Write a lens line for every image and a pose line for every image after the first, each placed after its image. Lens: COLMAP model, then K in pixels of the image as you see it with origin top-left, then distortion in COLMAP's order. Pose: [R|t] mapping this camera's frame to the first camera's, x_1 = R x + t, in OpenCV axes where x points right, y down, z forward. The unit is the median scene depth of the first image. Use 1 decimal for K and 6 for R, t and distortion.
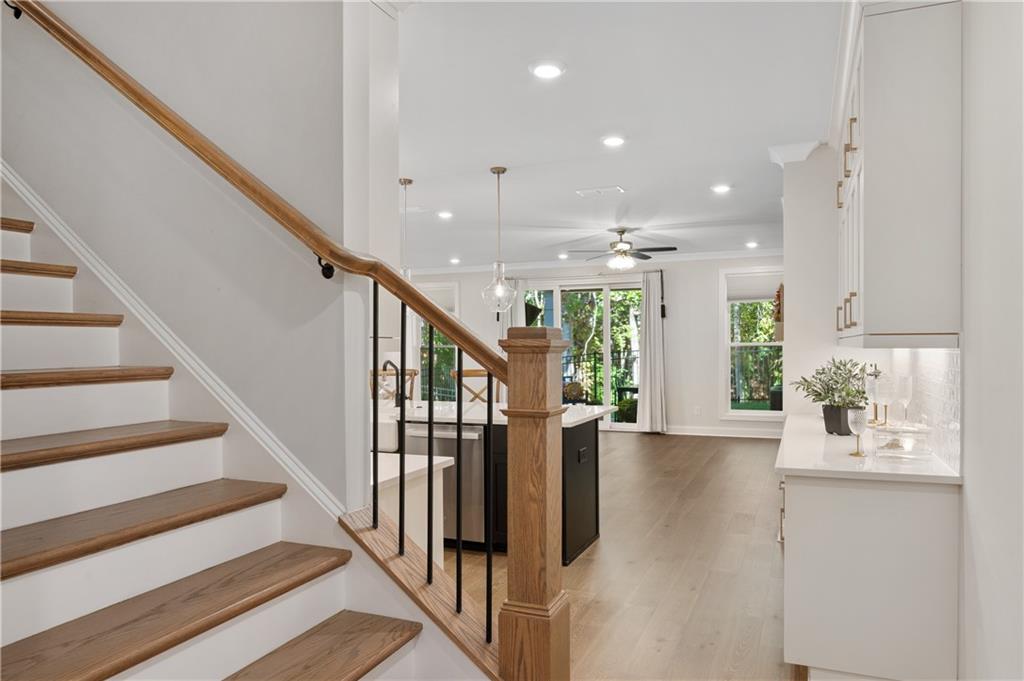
lens RADIAL K [[634.4, 0, 549.8], [0, 634.4, 357.9], [0, 0, 1]] dist [-0.001099, -0.005707]
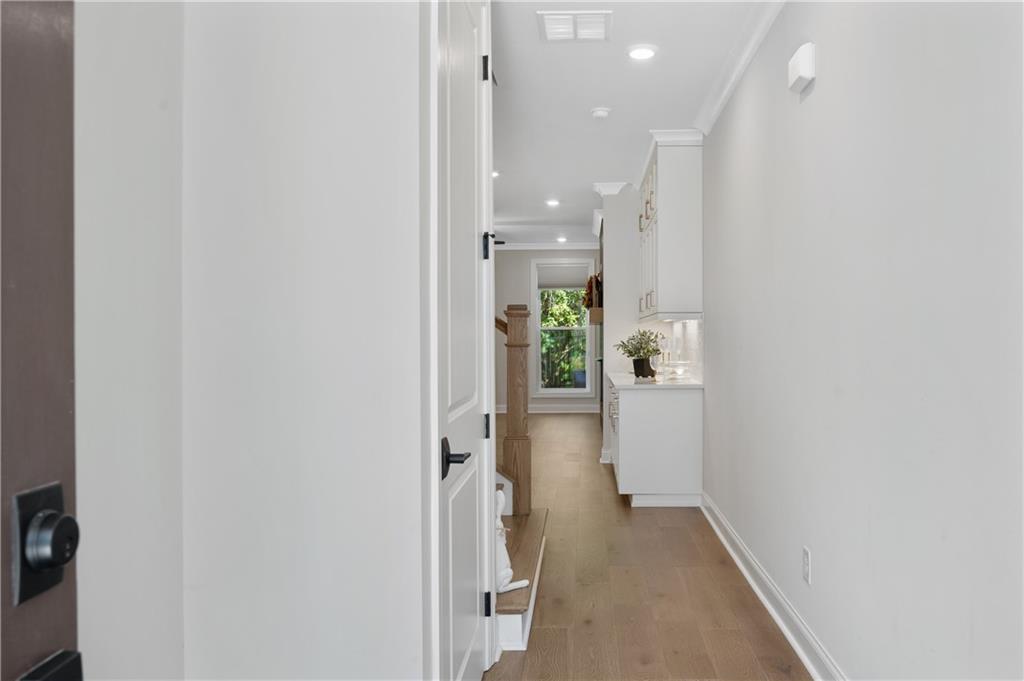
lens RADIAL K [[727.9, 0, 521.2], [0, 727.9, 340.1], [0, 0, 1]] dist [-0.004938, -0.000032]
pose [[0.959396, 0.002100, 0.282054, -0.230465], [0.001402, 0.999924, -0.012214, 0.032180], [-0.282059, 0.012113, 0.959321, -0.437070]]
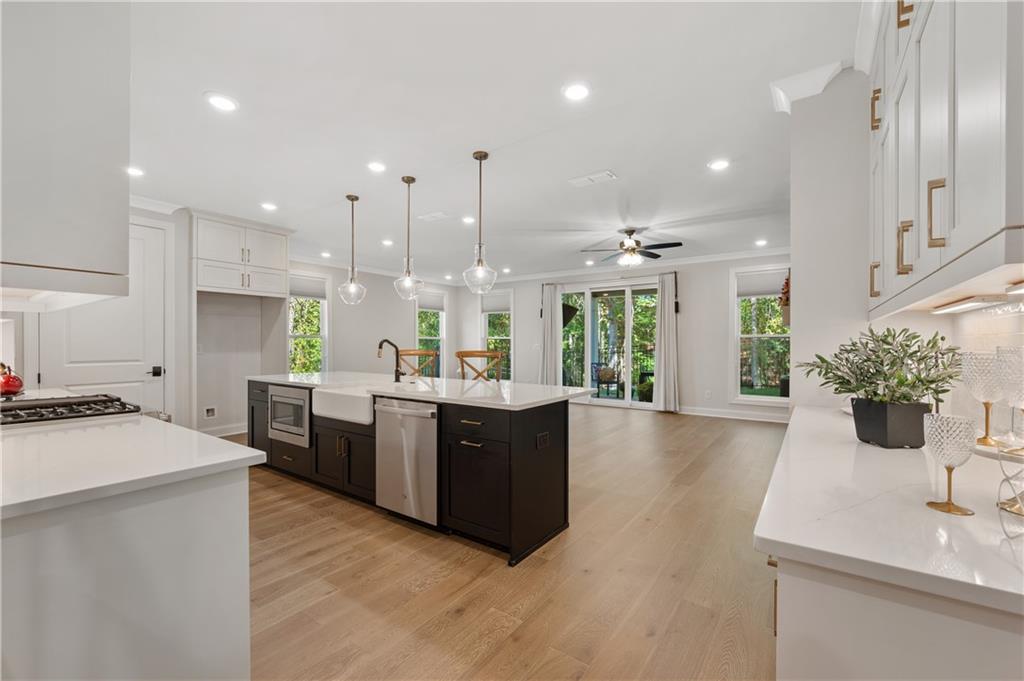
lens RADIAL K [[447.0, 0, 496.2], [0, 447.0, 343.7], [0, 0, 1]] dist [-0.002306, -0.000099]
pose [[0.972130, 0.011229, -0.234174, 0.116727], [-0.014486, 0.999821, -0.012195, 0.018625], [0.233995, 0.015247, 0.972118, 0.302155]]
